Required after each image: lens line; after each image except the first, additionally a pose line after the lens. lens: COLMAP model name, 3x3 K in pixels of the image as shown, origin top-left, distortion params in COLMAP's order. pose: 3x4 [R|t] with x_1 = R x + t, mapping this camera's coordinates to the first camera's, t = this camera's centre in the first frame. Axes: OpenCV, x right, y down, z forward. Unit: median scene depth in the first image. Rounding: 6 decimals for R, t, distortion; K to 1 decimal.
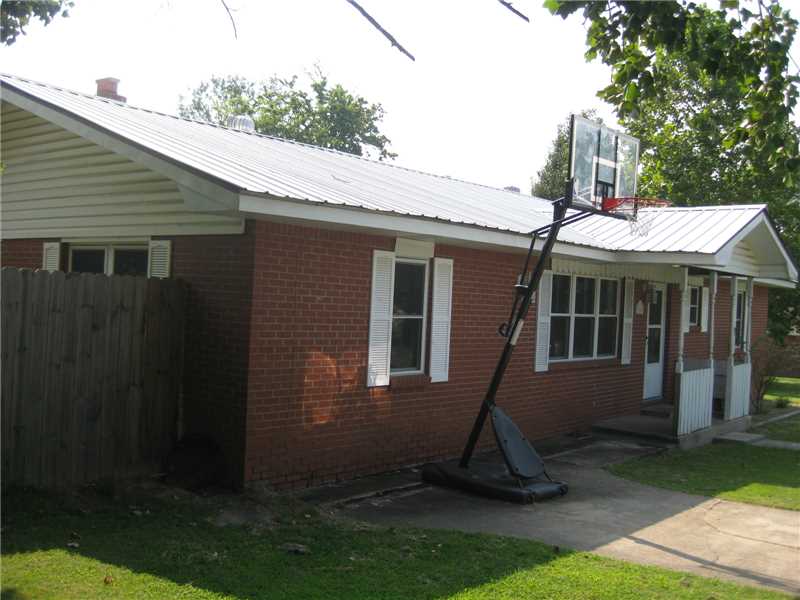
lens RADIAL K [[878.8, 0, 400.0], [0, 878.8, 300.0], [0, 0, 1]] dist [-0.139028, 0.024311]
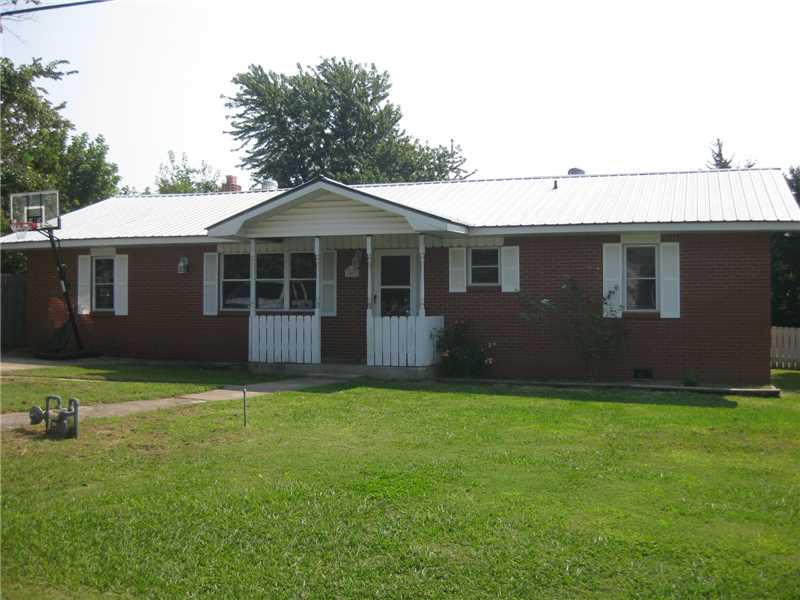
lens RADIAL K [[878.8, 0, 400.0], [0, 878.8, 300.0], [0, 0, 1]] dist [-0.139028, 0.024311]
pose [[0.302200, -0.050608, -0.951900, 2.684546], [0.002526, 0.998629, -0.052290, 0.205787], [0.953241, 0.013397, 0.301913, 1.259096]]
